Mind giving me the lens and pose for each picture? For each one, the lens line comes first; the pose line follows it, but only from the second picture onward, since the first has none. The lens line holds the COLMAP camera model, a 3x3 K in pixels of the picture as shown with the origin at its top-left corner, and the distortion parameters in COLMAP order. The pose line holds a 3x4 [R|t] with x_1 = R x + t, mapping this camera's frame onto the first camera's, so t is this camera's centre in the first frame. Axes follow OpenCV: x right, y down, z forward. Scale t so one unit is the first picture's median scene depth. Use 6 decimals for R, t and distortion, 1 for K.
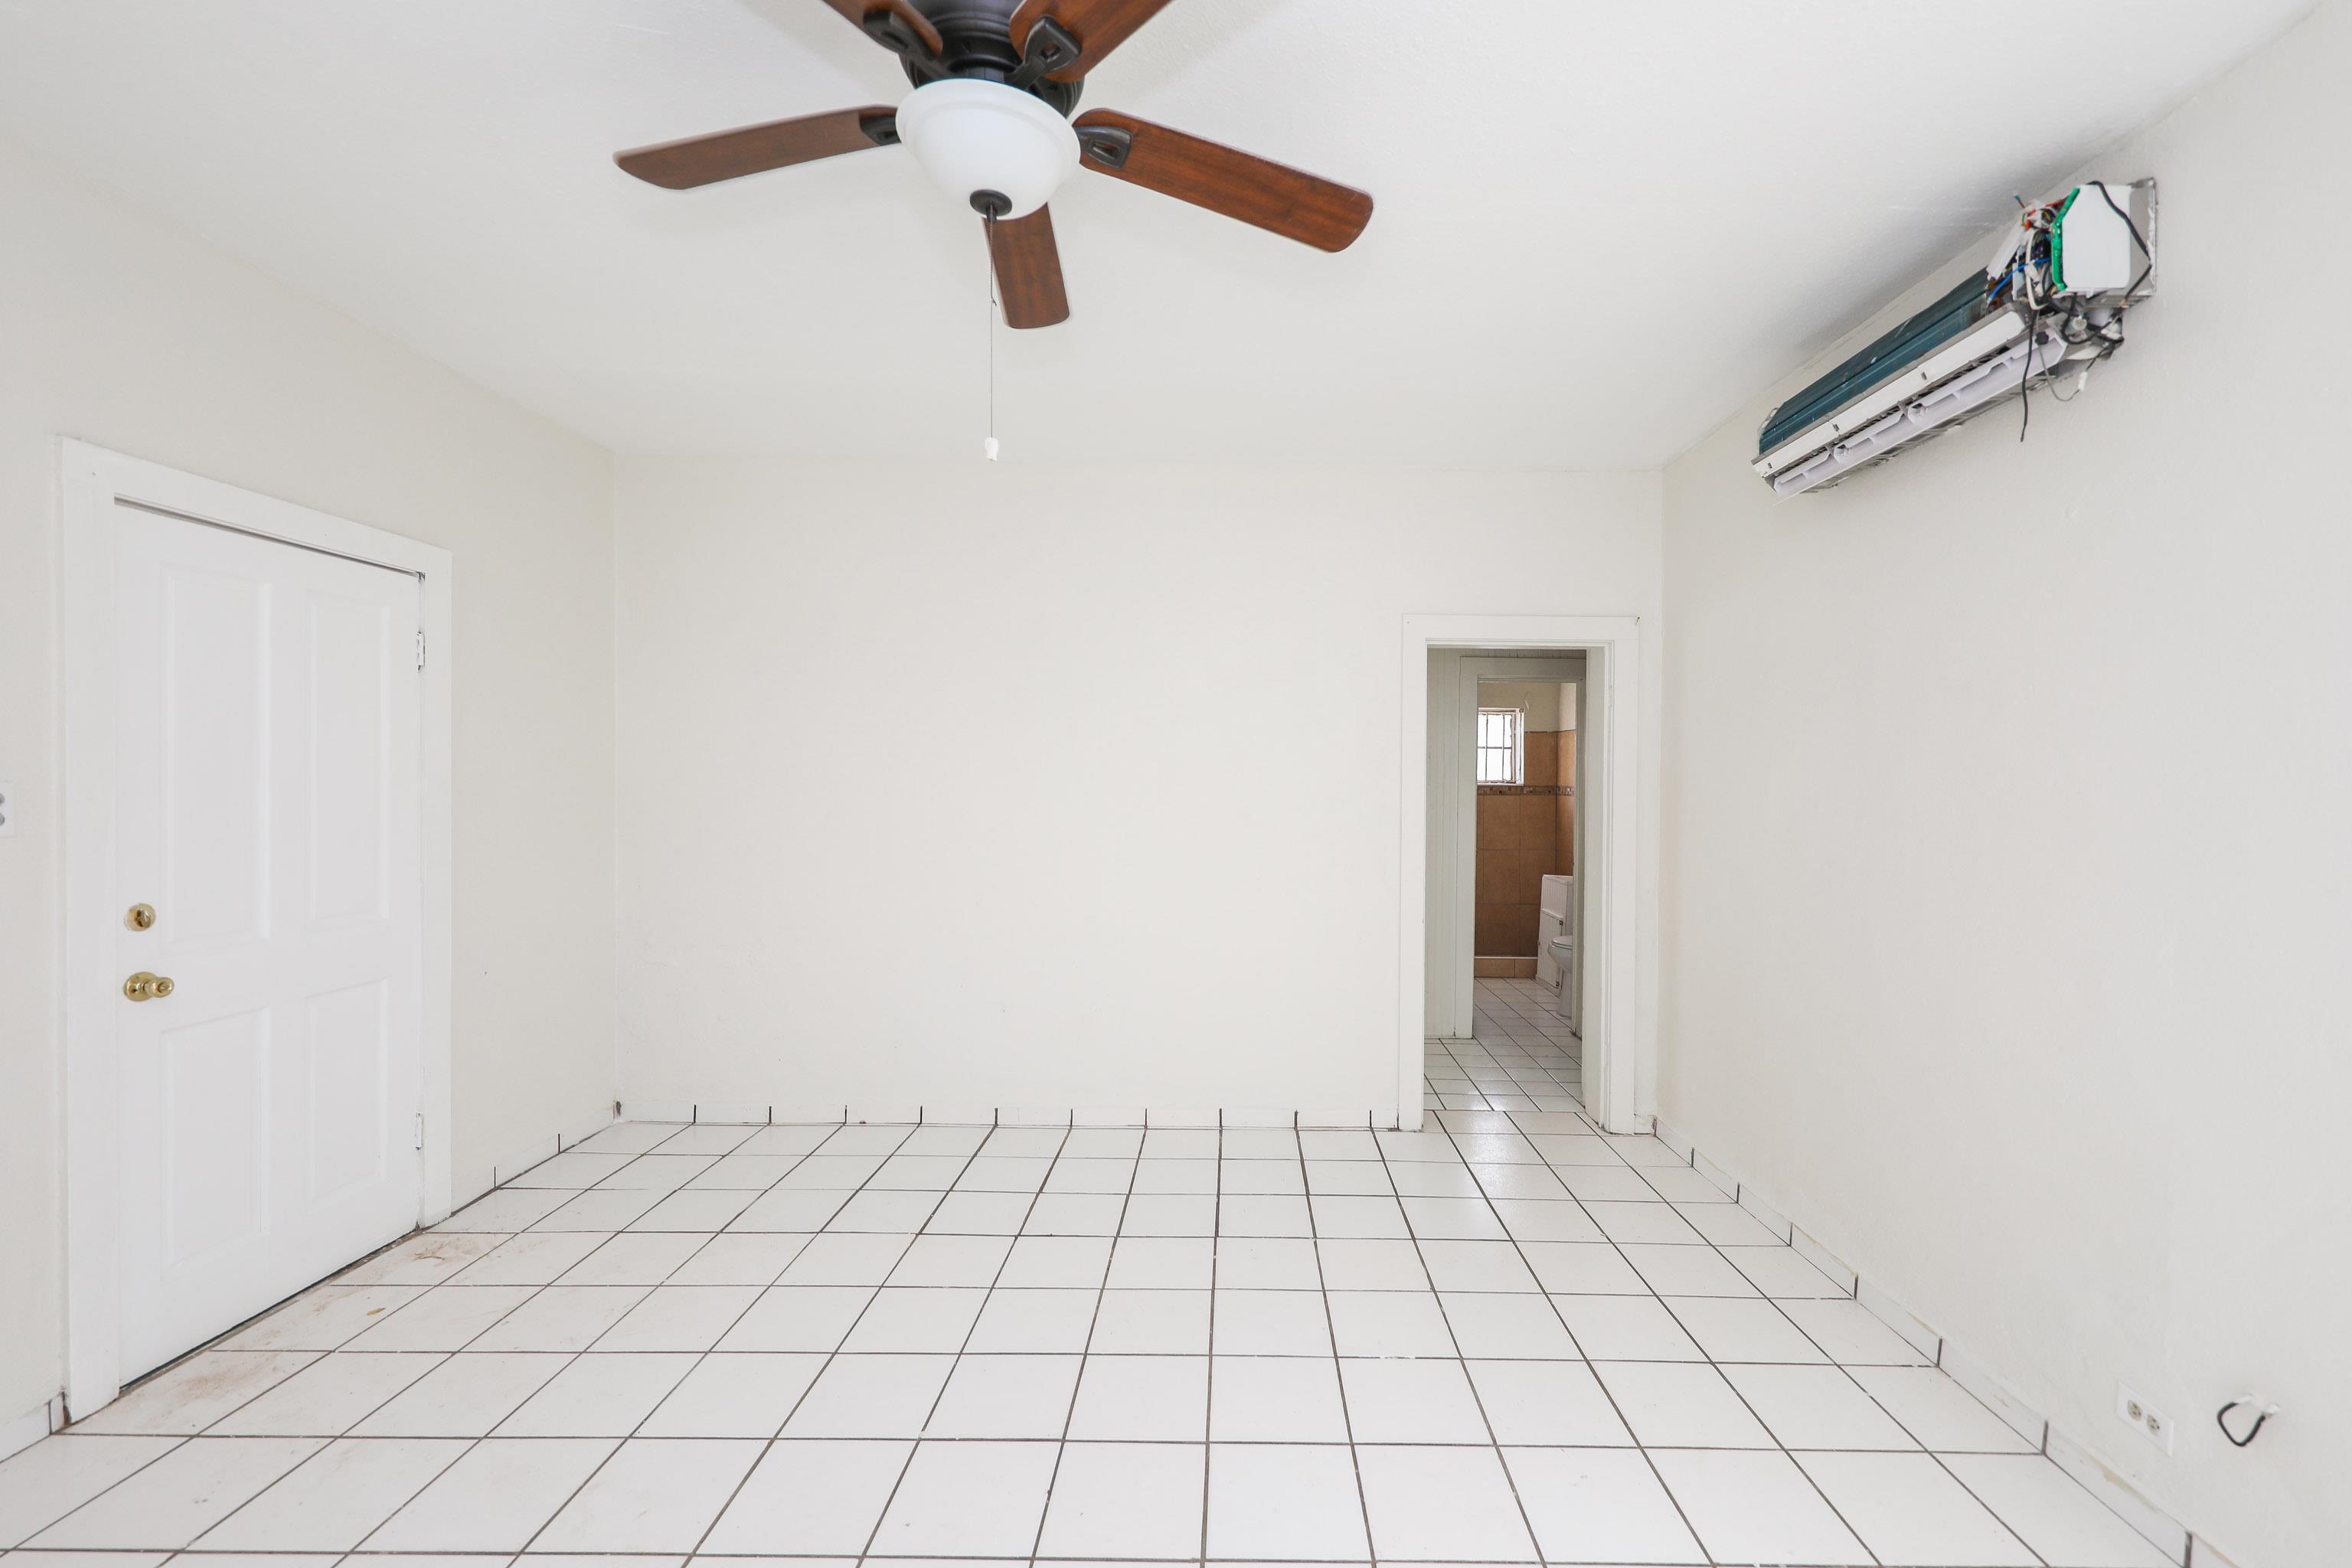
lens RADIAL K [[959.4, 0, 1216.2], [0, 959.4, 789.0], [0, 0, 1]] dist [0.012216, -0.004567]
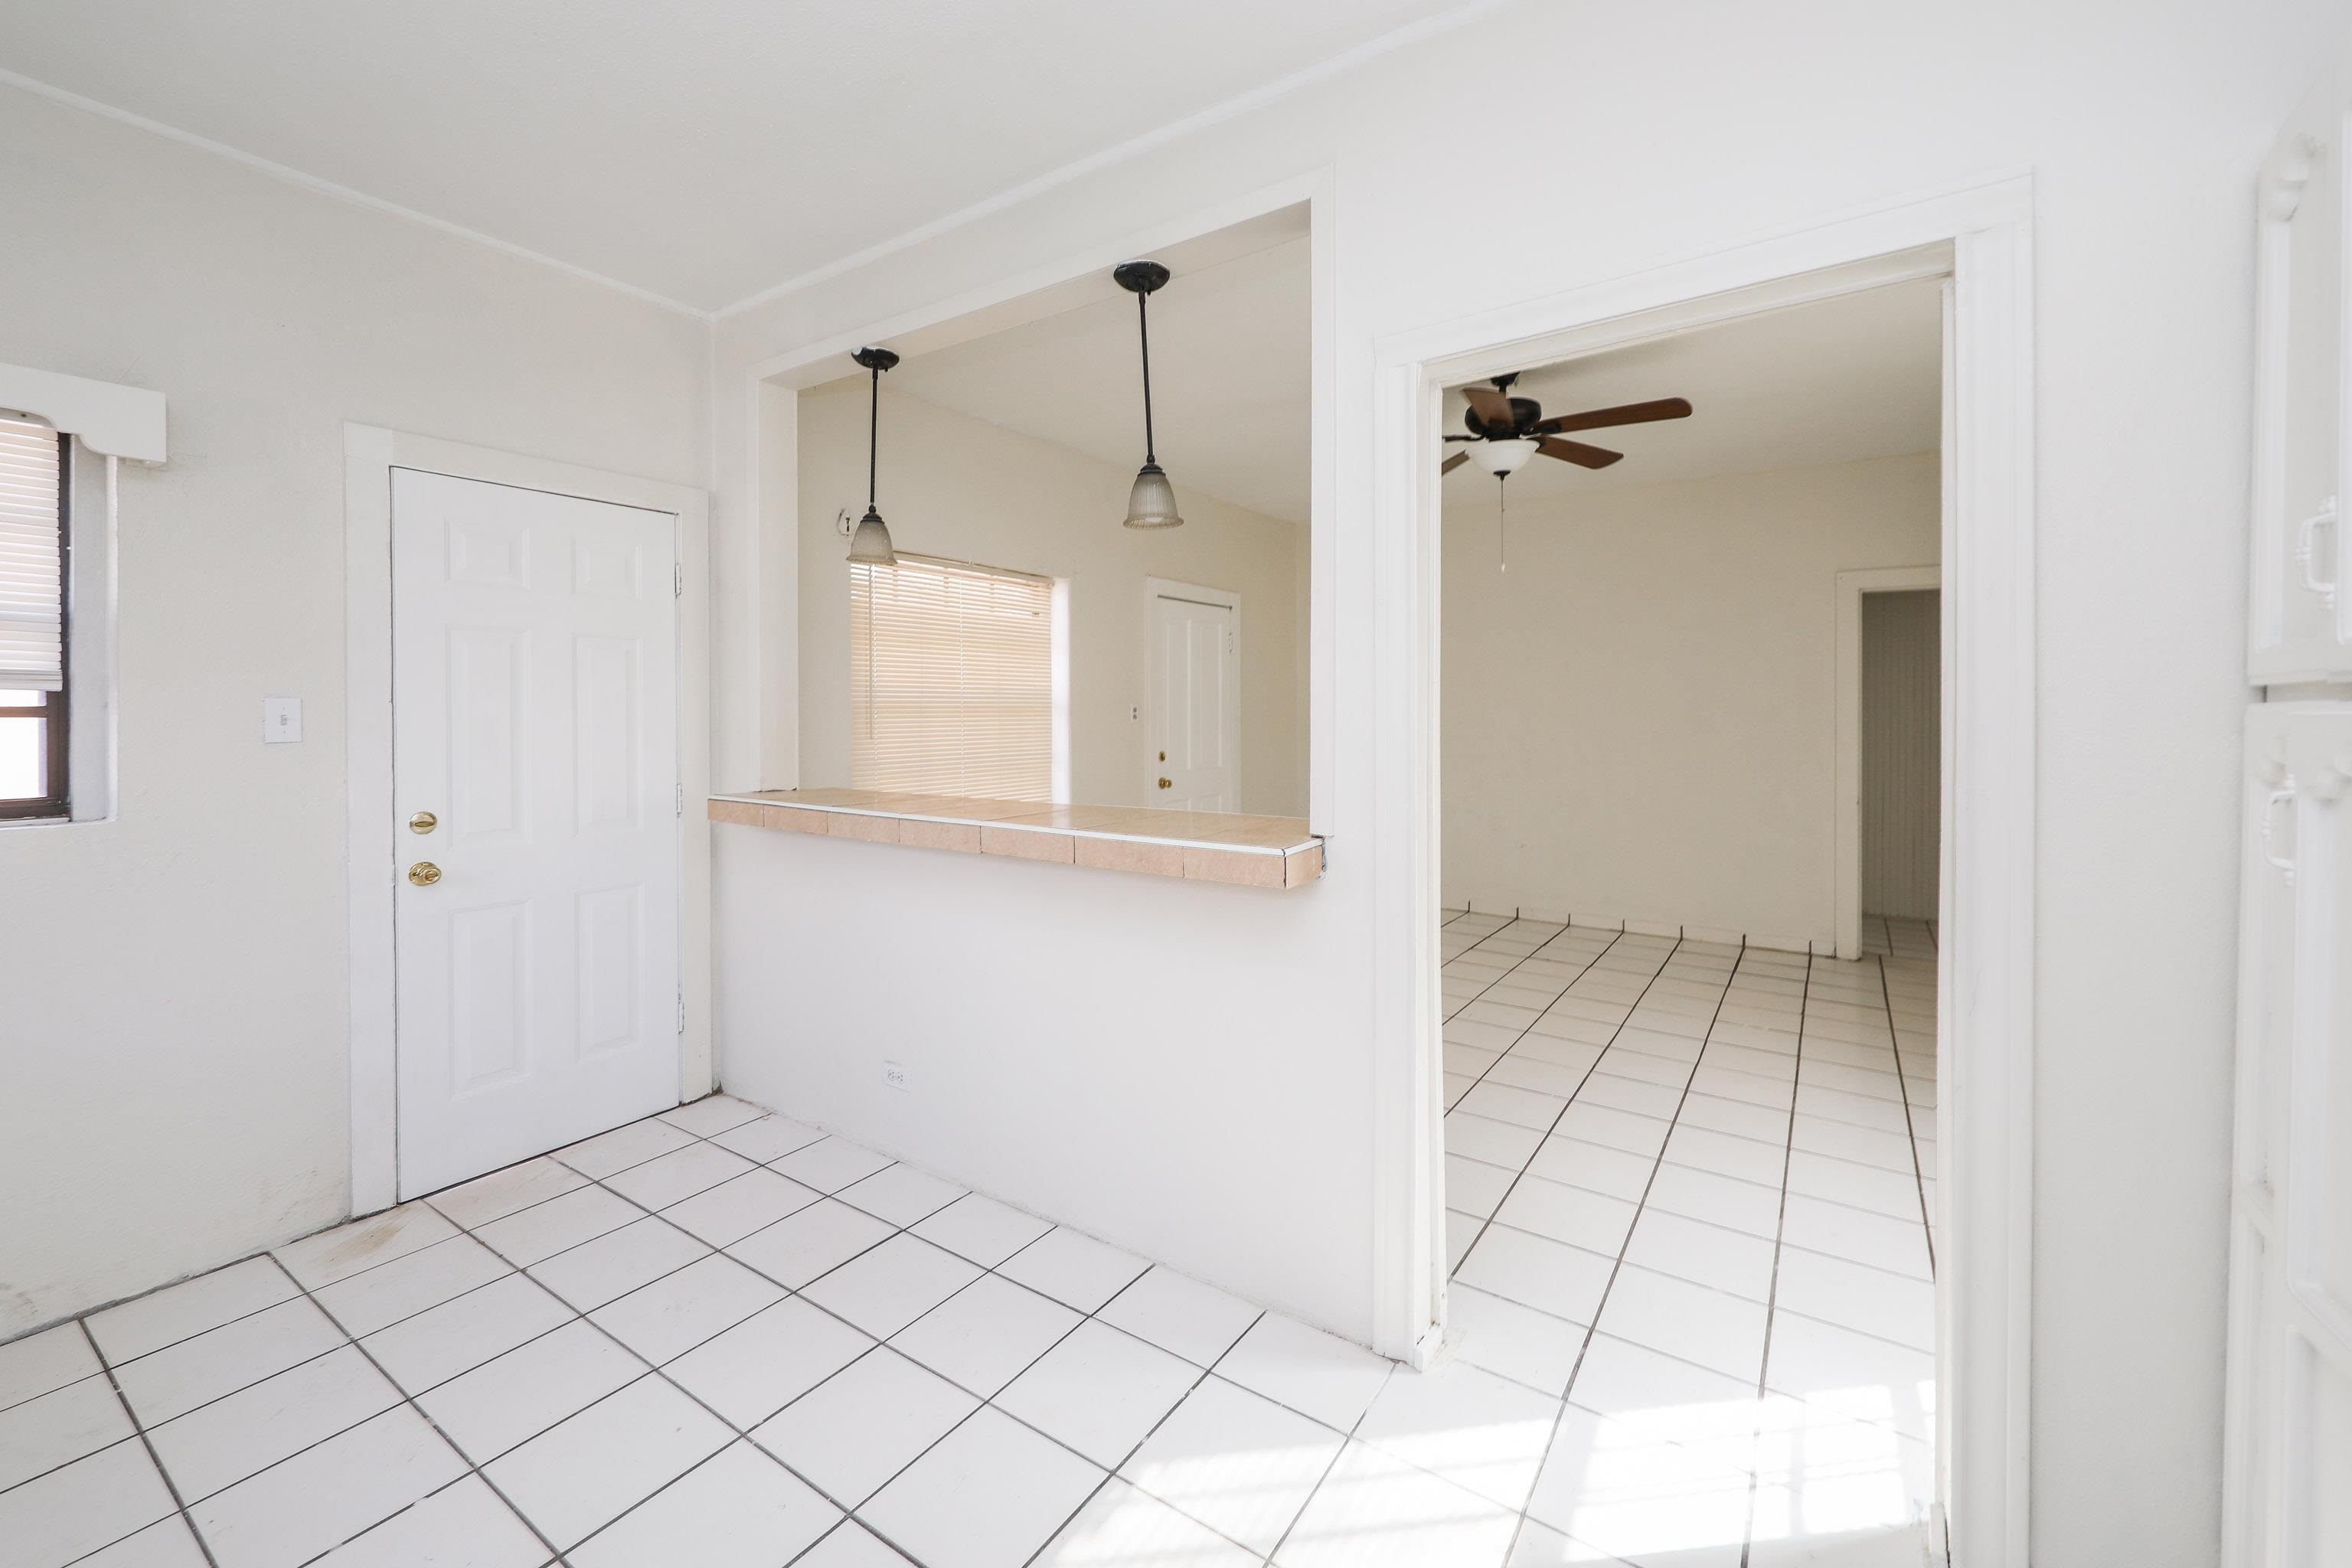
lens RADIAL K [[959.4, 0, 1174.9], [0, 959.4, 706.6], [0, 0, 1]] dist [0.012216, -0.004567]
pose [[0.830536, -0.017385, -0.556693, 0.294815], [0.009398, 0.999808, -0.017202, 0.040325], [0.556885, 0.009056, 0.830540, -0.978383]]
